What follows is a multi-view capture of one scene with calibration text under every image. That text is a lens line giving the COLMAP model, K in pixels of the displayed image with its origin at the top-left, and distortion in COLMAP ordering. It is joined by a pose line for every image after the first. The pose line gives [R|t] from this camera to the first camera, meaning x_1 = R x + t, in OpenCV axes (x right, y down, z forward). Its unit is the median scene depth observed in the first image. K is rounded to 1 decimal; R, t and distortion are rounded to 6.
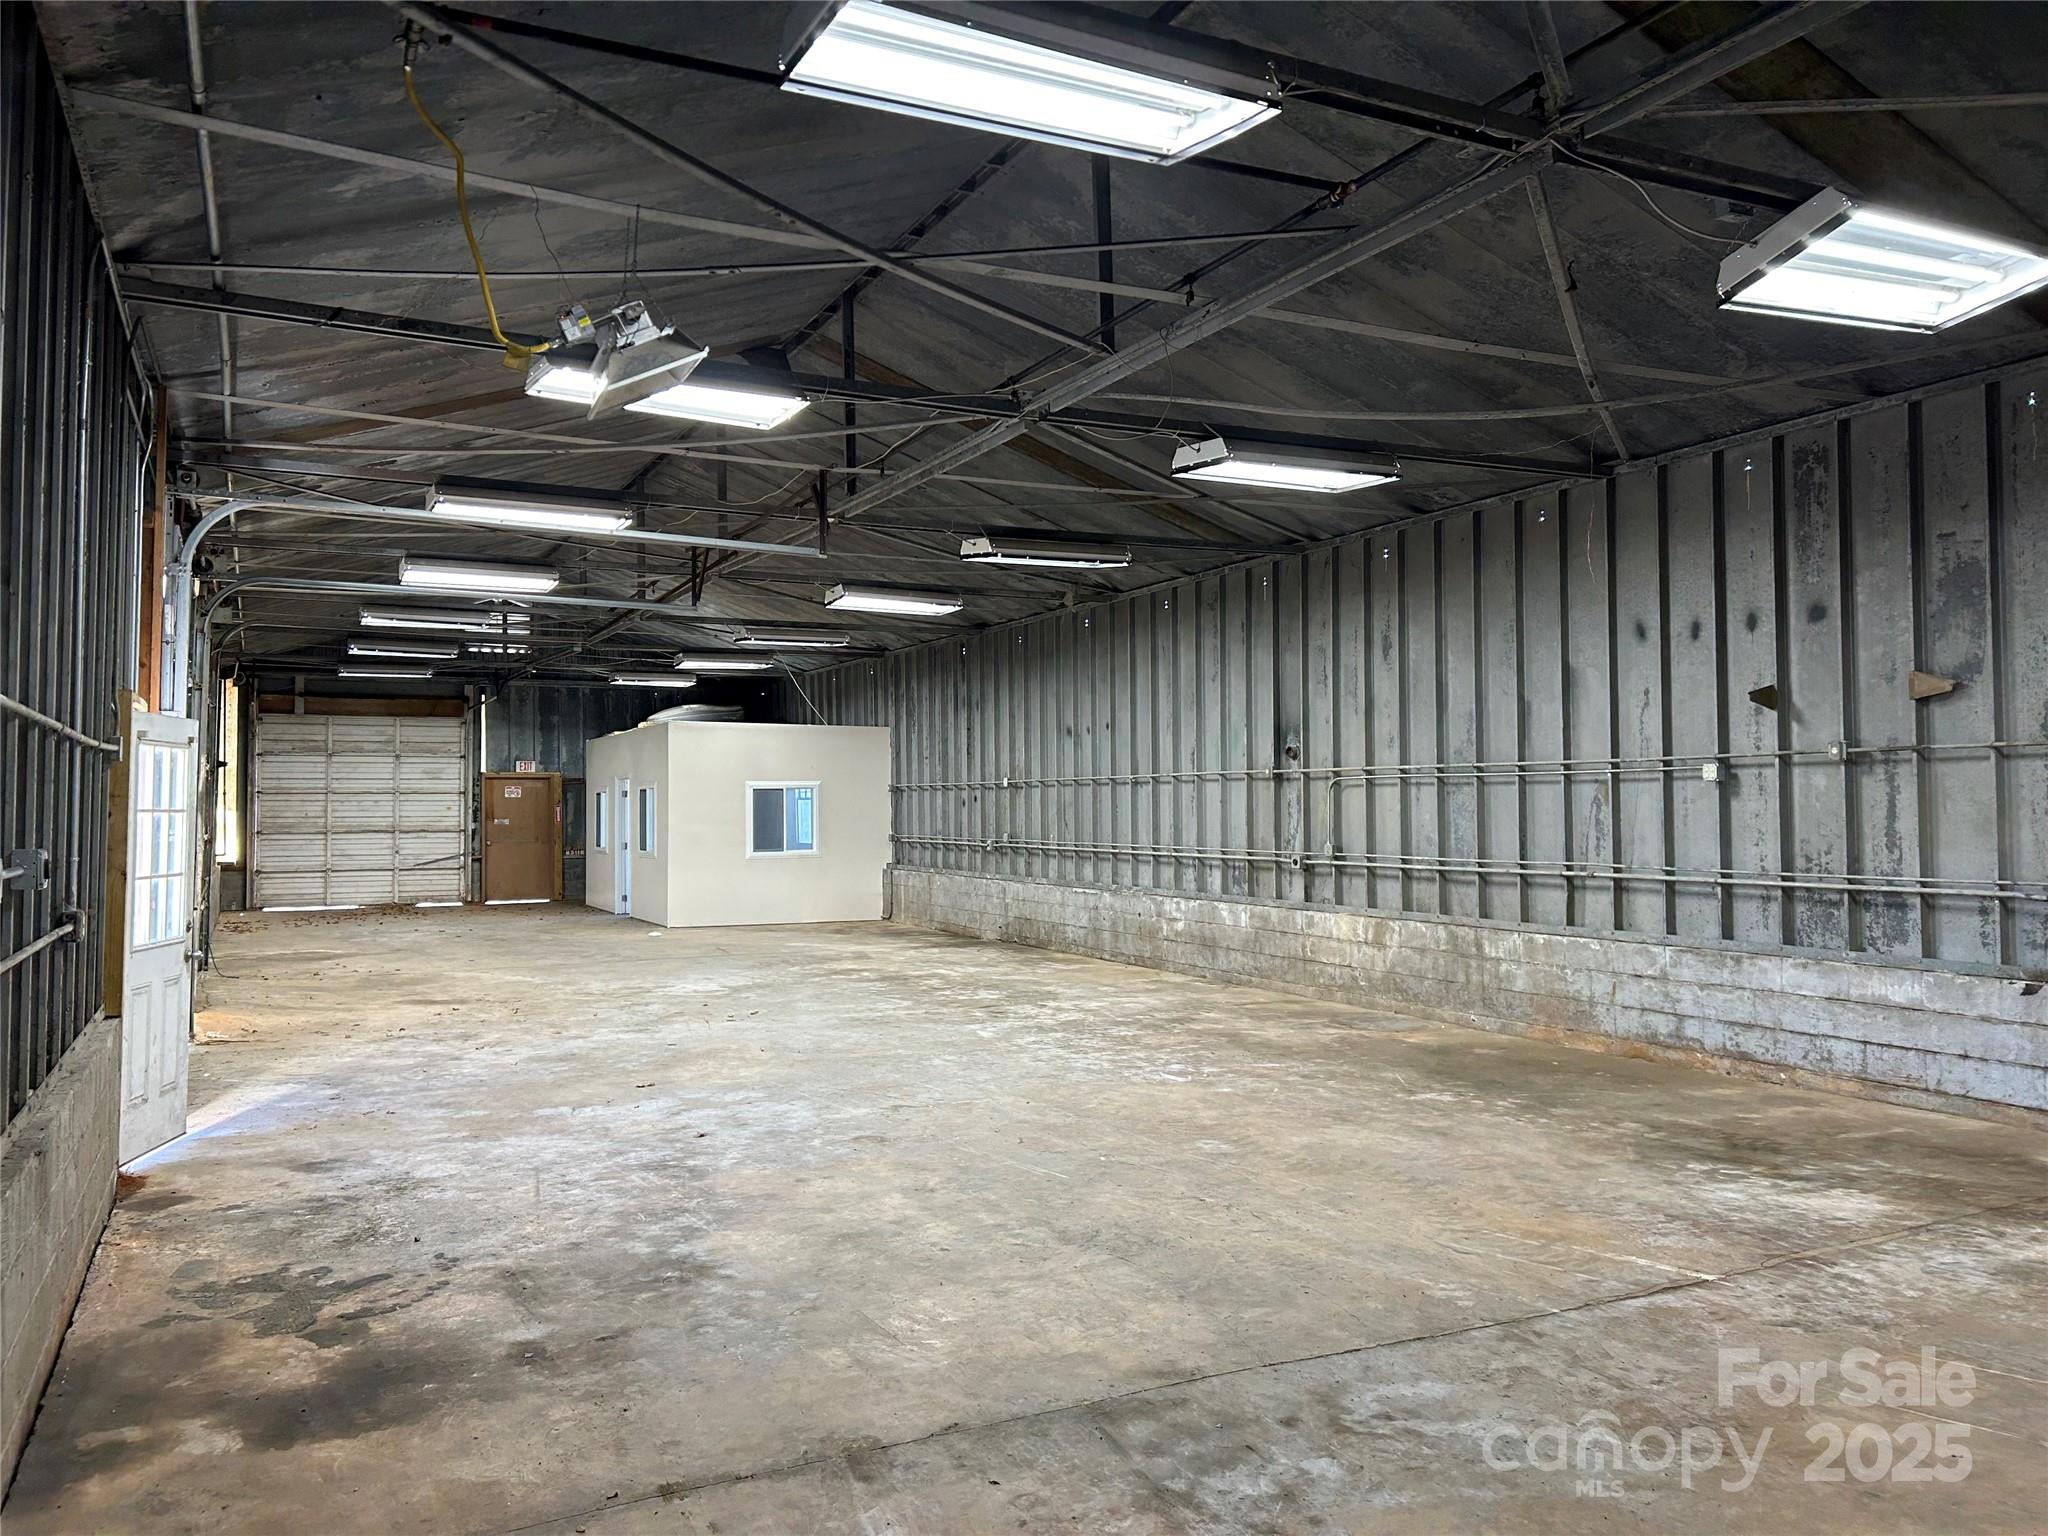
lens RADIAL K [[1528.4, 0, 1025.9], [0, 1528.4, 750.1], [0, 0, 1]] dist [0.053692, -0.044297]
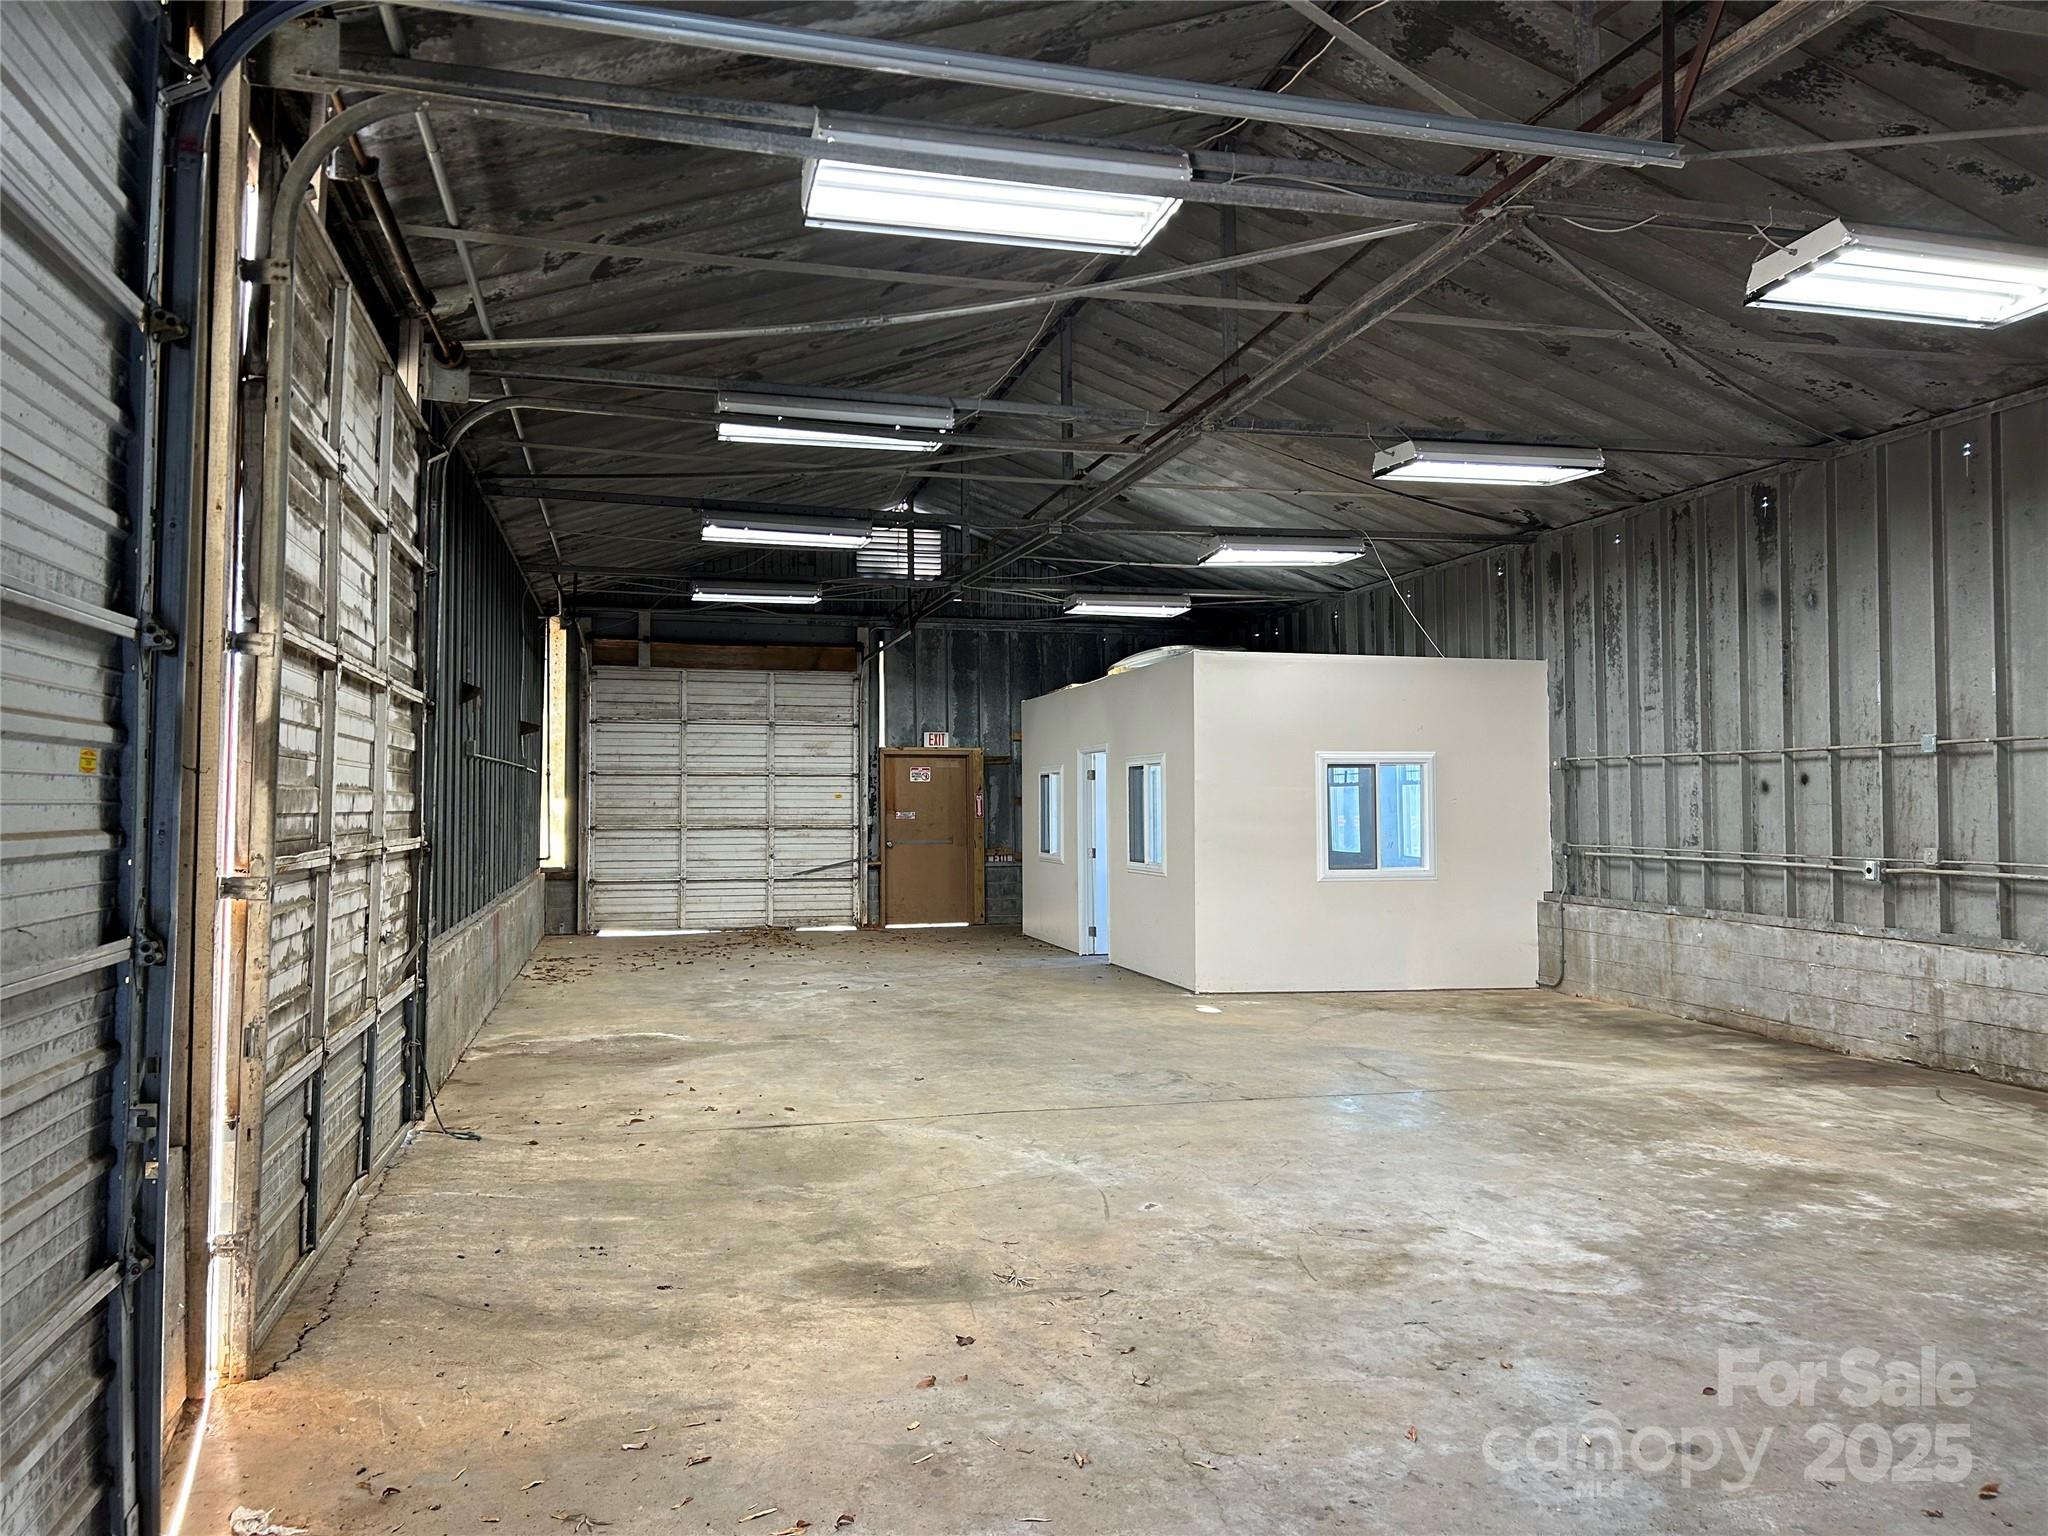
lens RADIAL K [[1528.4, 0, 1095.2], [0, 1528.4, 752.2], [0, 0, 1]] dist [0.053692, -0.044297]
pose [[0.984221, -0.001333, -0.176936, -0.133915], [0.002352, 0.999982, 0.005545, 0.013915], [0.176926, -0.005874, 0.984207, 0.326021]]
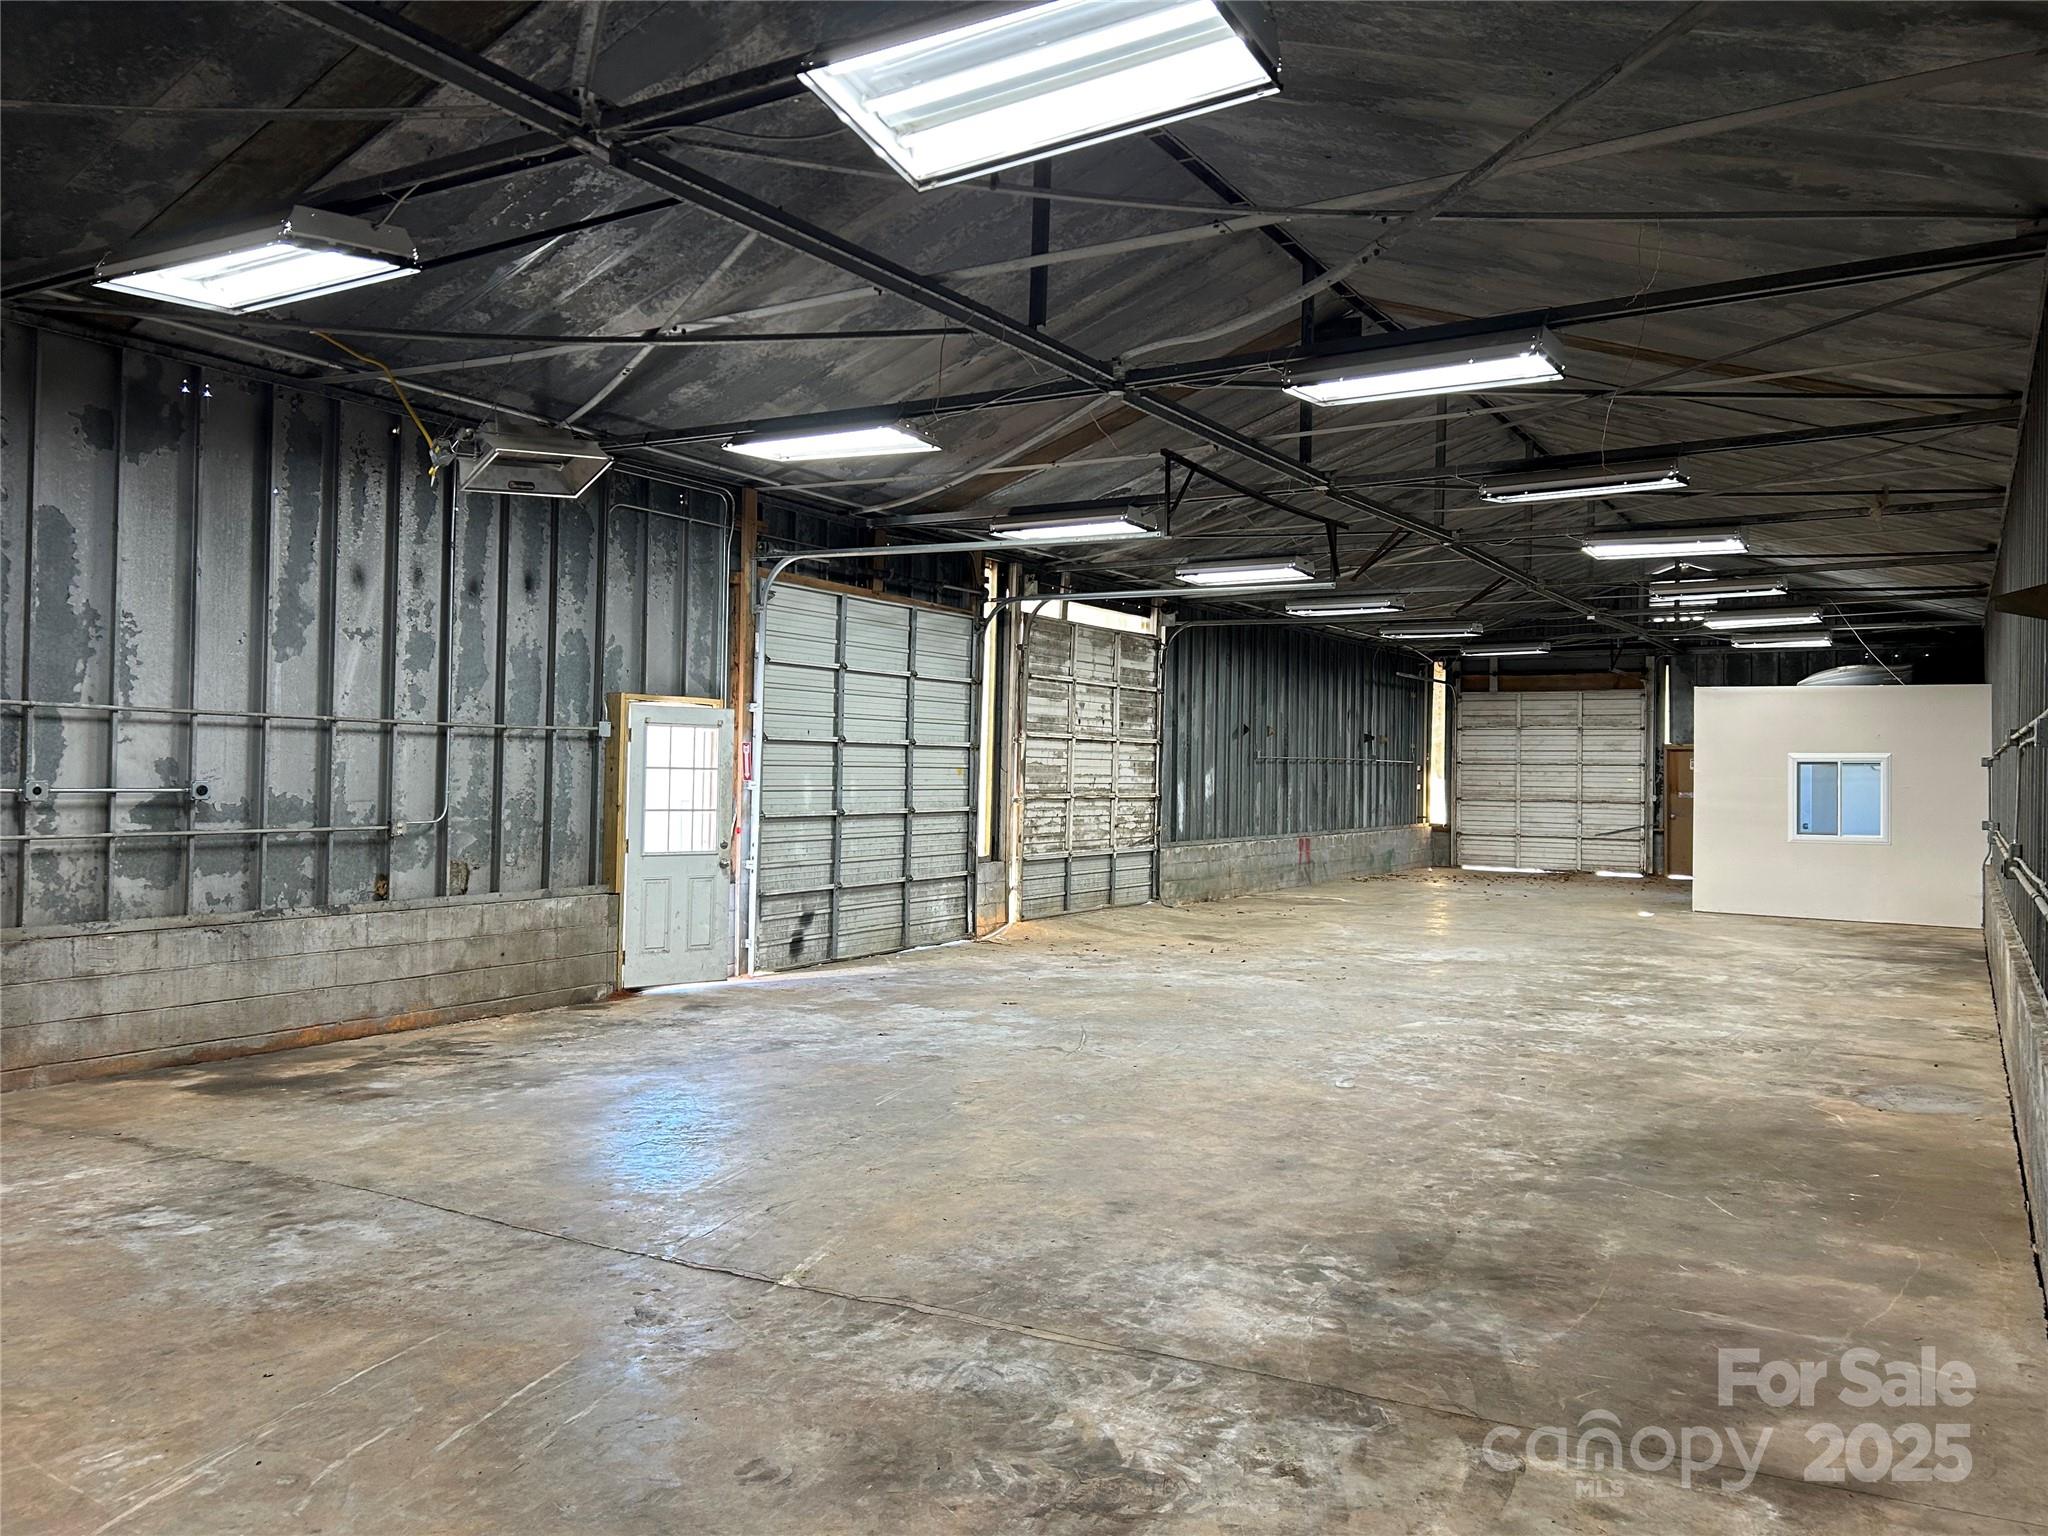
lens RADIAL K [[1528.4, 0, 1024.9], [0, 1528.4, 756.1], [0, 0, 1]] dist [0.053692, -0.044297]
pose [[0.548085, 0.002492, -0.836419, 0.260801], [0.014952, 0.999807, 0.012776, 0.003521], [0.836289, -0.019508, 0.547941, 0.126093]]
